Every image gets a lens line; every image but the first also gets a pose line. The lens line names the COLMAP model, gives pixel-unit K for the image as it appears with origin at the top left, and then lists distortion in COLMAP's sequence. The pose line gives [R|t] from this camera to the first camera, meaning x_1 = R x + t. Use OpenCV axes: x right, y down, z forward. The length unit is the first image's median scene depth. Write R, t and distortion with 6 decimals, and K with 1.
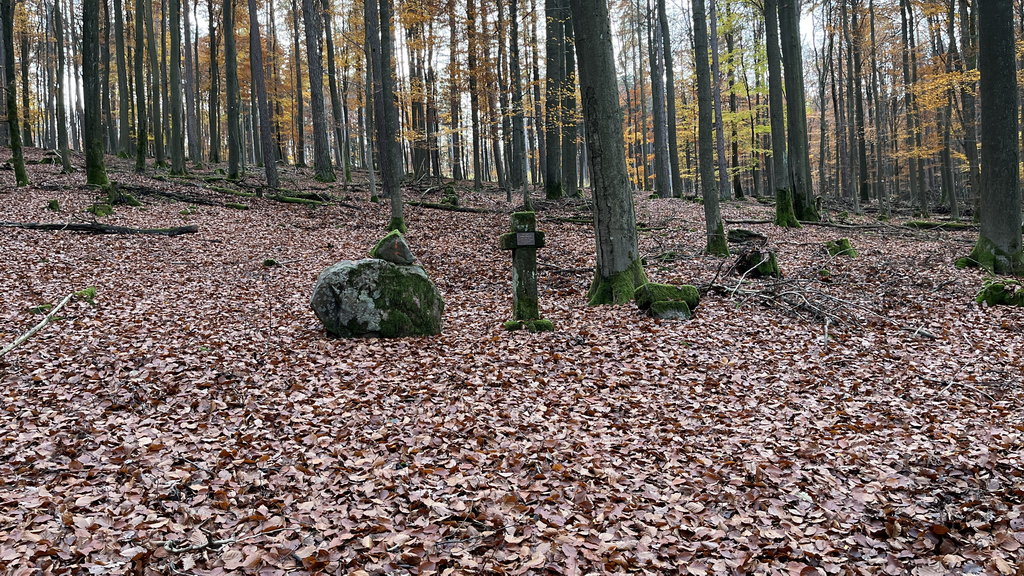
lens RADIAL K [[820.1, 0, 512.0], [0, 820.1, 288.0], [0, 0, 1]] dist [0.106747, -0.231876]
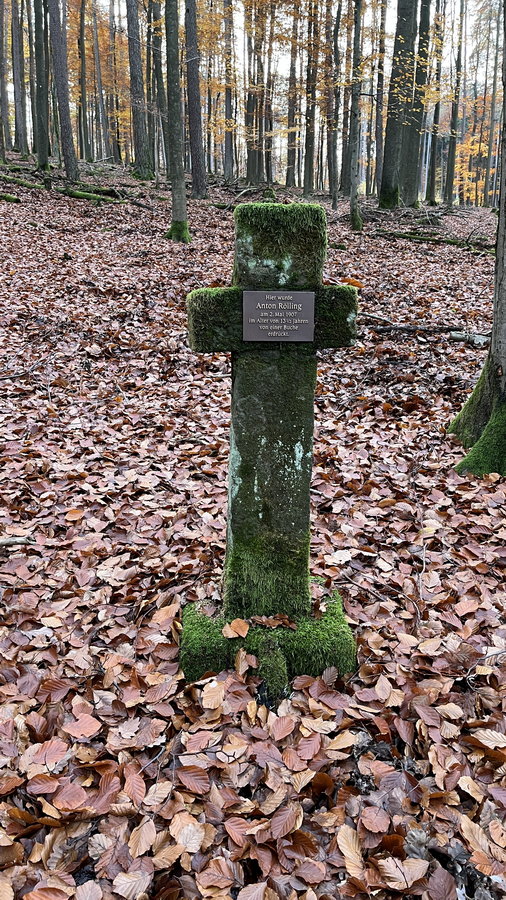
lens RADIAL K [[677.5, 0, 258.9], [0, 677.5, 450.7], [0, 0, 1]] dist [0.042936, -0.056785]
pose [[0.991349, 0.084673, -0.100283, 0.016172], [-0.059417, 0.970819, 0.232337, -0.031432], [0.117029, -0.224369, 0.967452, 0.365315]]
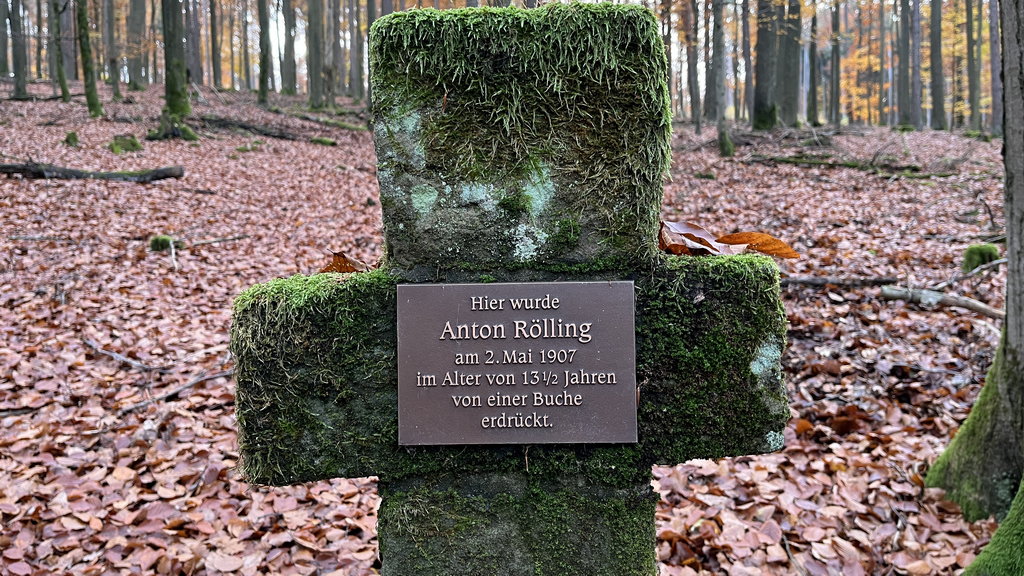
lens RADIAL K [[770.9, 0, 507.0], [0, 770.9, 279.7], [0, 0, 1]] dist [0.042936, -0.056785]
pose [[0.966980, 0.042053, -0.251360, 0.015442], [-0.024876, 0.997157, 0.071131, -0.033623], [0.253636, -0.062530, 0.965276, 0.431313]]
